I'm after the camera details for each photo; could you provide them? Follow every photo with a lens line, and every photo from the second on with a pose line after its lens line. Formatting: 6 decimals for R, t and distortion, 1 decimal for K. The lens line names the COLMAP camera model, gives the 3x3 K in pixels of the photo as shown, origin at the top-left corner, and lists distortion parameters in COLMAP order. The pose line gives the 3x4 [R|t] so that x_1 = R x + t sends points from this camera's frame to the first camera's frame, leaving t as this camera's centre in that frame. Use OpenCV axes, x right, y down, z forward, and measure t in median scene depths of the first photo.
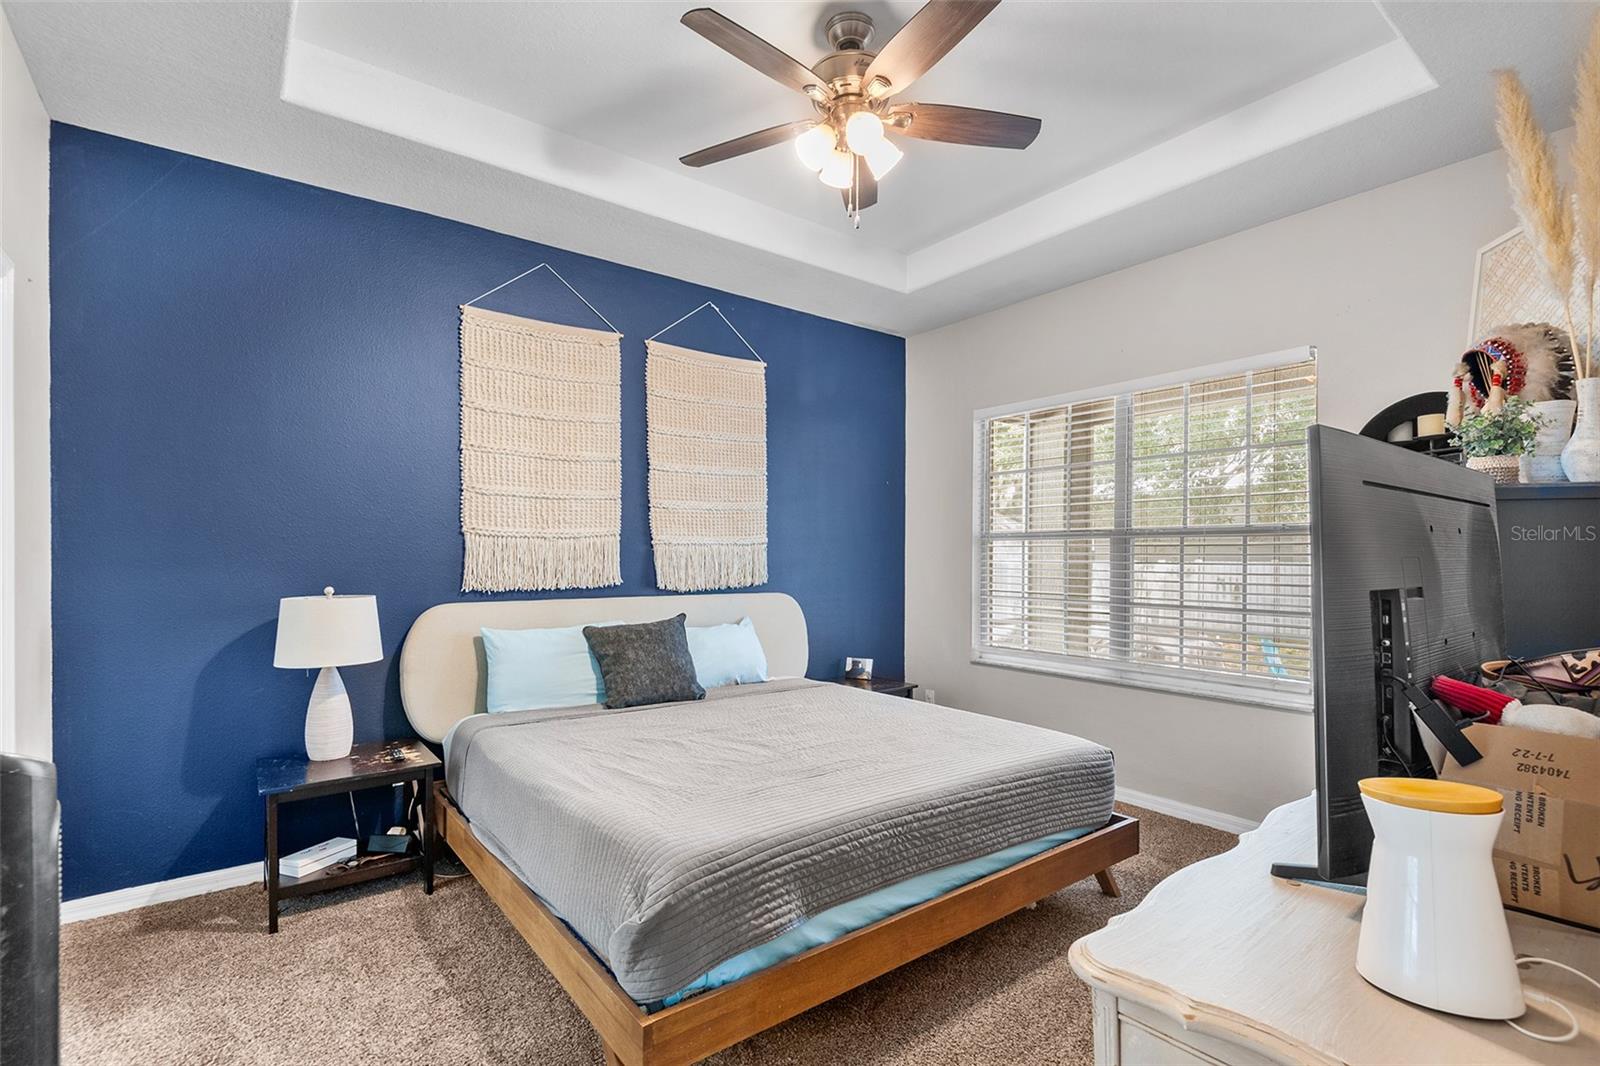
lens RADIAL K [[733.6, 0, 806.3], [0, 733.6, 545.7], [0, 0, 1]] dist [0.027572, -0.018070]
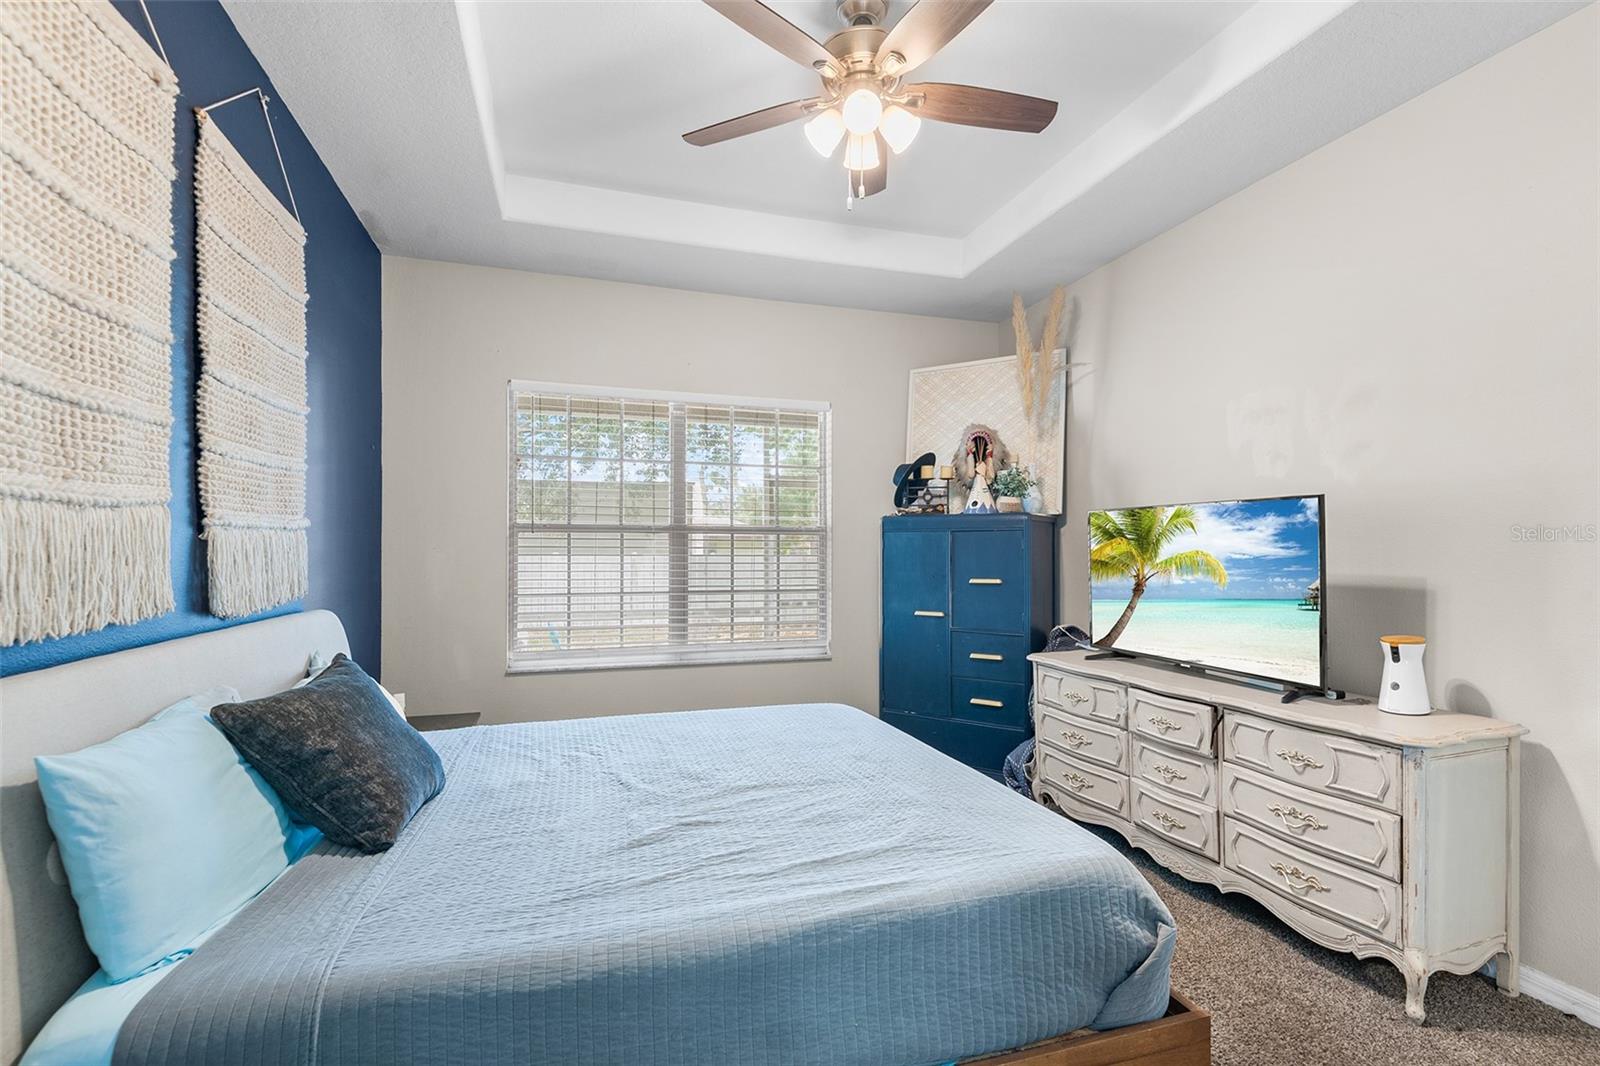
lens RADIAL K [[733.6, 0, 803.9], [0, 733.6, 539.9], [0, 0, 1]] dist [0.027572, -0.018070]
pose [[0.348096, 0.007943, 0.937425, -0.545952], [-0.015564, 0.999875, -0.002693, 0.000565], [-0.937330, -0.013653, 0.348176, 0.456554]]
